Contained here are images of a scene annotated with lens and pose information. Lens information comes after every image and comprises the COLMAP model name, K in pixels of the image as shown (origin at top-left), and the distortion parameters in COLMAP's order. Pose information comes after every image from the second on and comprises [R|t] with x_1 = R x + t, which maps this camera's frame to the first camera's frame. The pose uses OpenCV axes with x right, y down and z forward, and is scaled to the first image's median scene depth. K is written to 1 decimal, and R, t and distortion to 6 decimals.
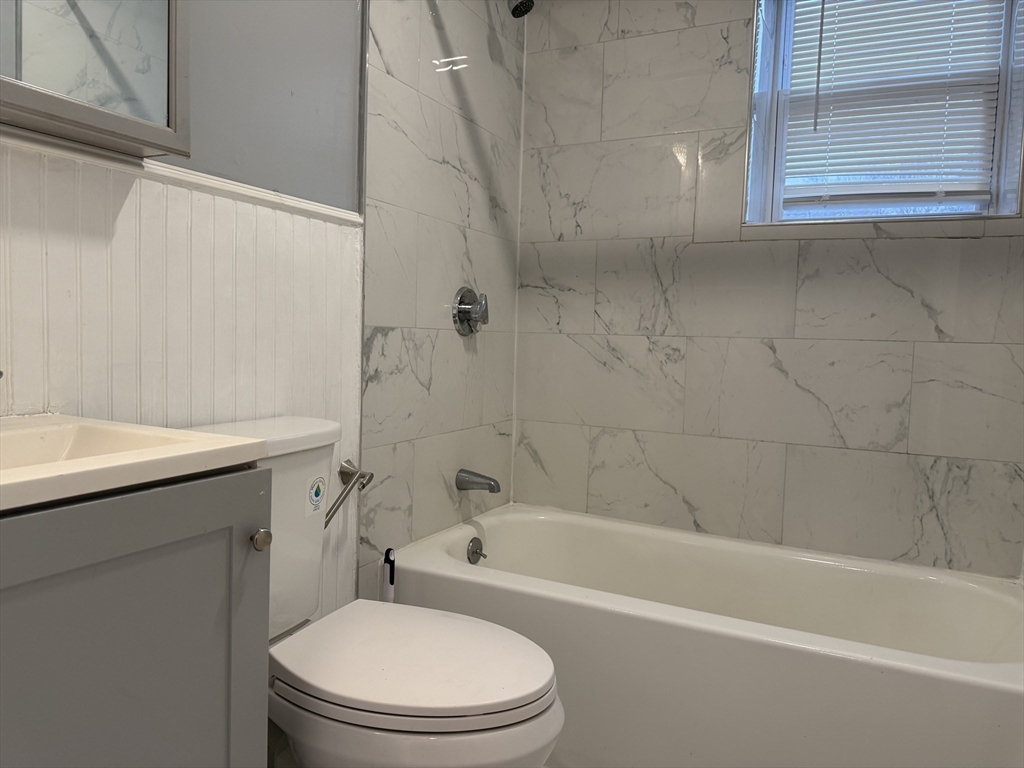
lens RADIAL K [[718.8, 0, 517.0], [0, 718.8, 379.2], [0, 0, 1]] dist [0.074749, -0.092796]
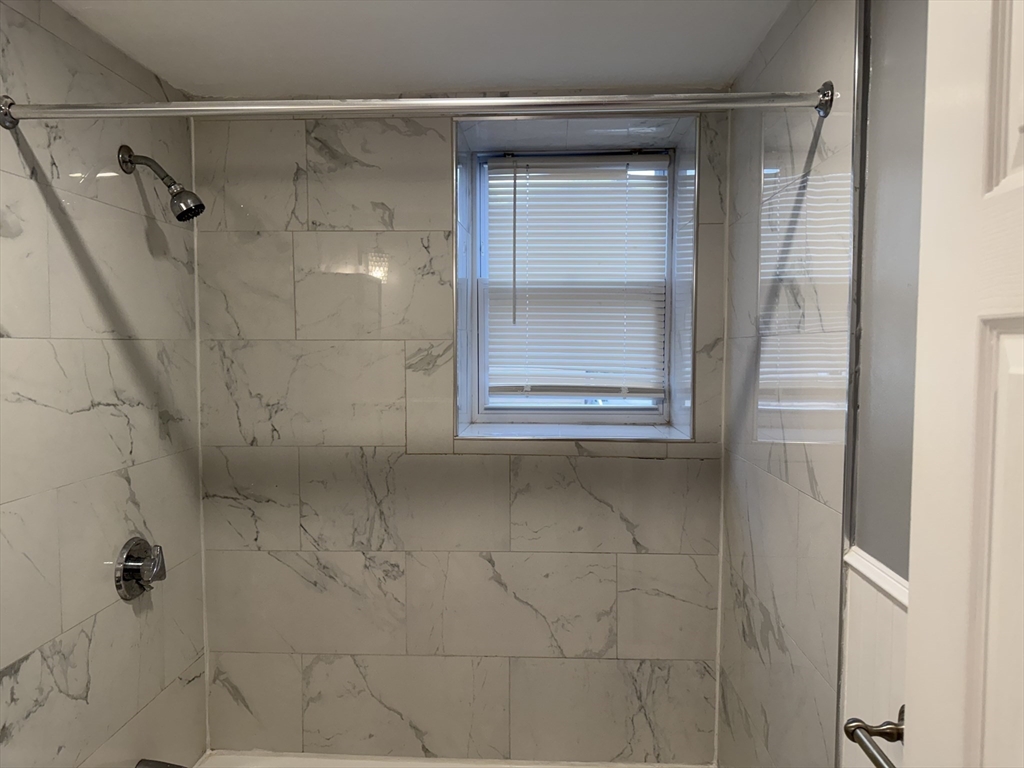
lens RADIAL K [[718.8, 0, 515.1], [0, 718.8, 385.9], [0, 0, 1]] dist [0.074749, -0.092796]
pose [[0.915370, -0.054425, 0.398918, 0.004194], [0.058691, 0.998275, 0.001522, -0.270627], [-0.398312, 0.022020, 0.916985, 0.080978]]
